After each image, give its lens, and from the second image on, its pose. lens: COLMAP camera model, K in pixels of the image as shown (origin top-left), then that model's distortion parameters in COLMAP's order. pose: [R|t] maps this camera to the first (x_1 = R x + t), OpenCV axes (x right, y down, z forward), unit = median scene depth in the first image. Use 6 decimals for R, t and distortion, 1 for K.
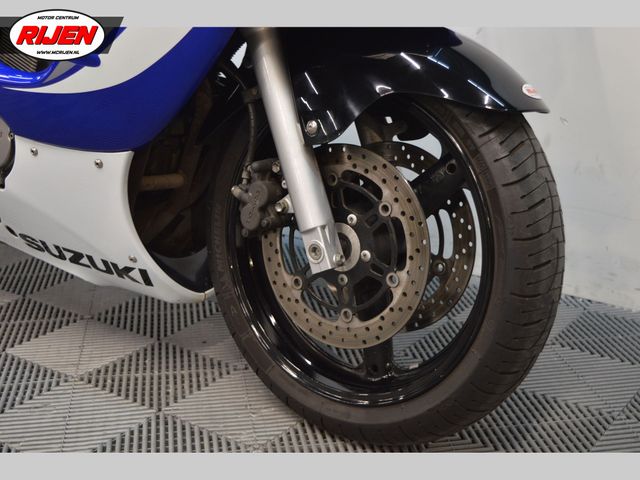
lens RADIAL K [[910.4, 0, 319.7], [0, 910.4, 241.4], [0, 0, 1]] dist [-0.051264, 0.000000]
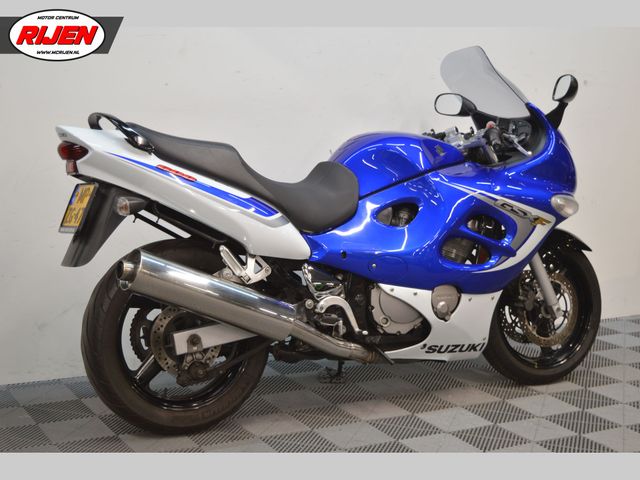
lens RADIAL K [[1088.8, 0, 321.6], [0, 1088.8, 236.1], [0, 0, 1]] dist [-0.007024, 0.000000]
pose [[0.422847, -0.120495, 0.898155, -3.057373], [0.239234, 0.970802, 0.017611, -0.411052], [-0.874053, 0.207422, 0.439327, 0.108893]]
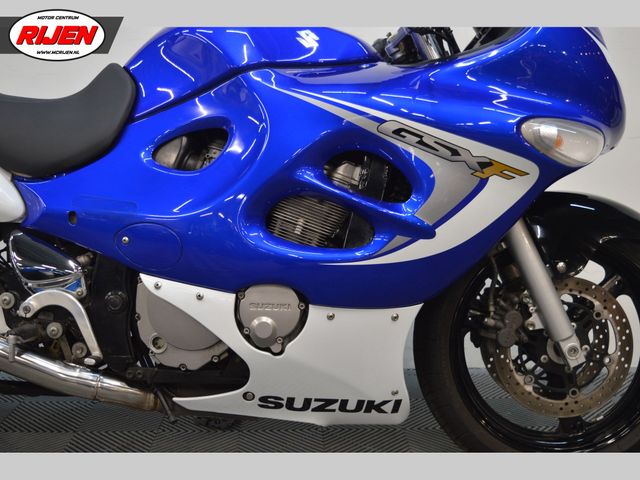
lens RADIAL K [[760.3, 0, 322.3], [0, 760.3, 245.7], [0, 0, 1]] dist [-0.055859, 0.000000]
pose [[0.789802, -0.090106, 0.606707, -0.960743], [0.177809, 0.980311, -0.085877, -0.112966], [-0.587023, 0.175704, 0.790273, 0.236684]]
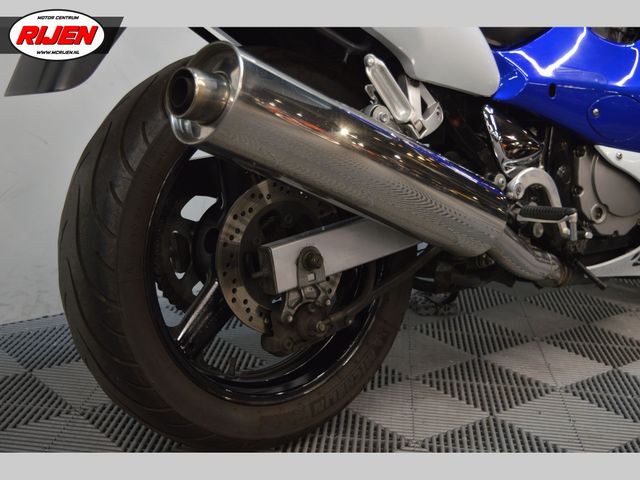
lens RADIAL K [[910.4, 0, 321.8], [0, 910.4, 241.8], [0, 0, 1]] dist [-0.051264, 0.000000]
pose [[0.239990, -0.221676, 0.945127, -1.845691], [0.232380, 0.958393, 0.165781, -0.380758], [-0.942552, 0.179843, 0.281518, 1.252489]]
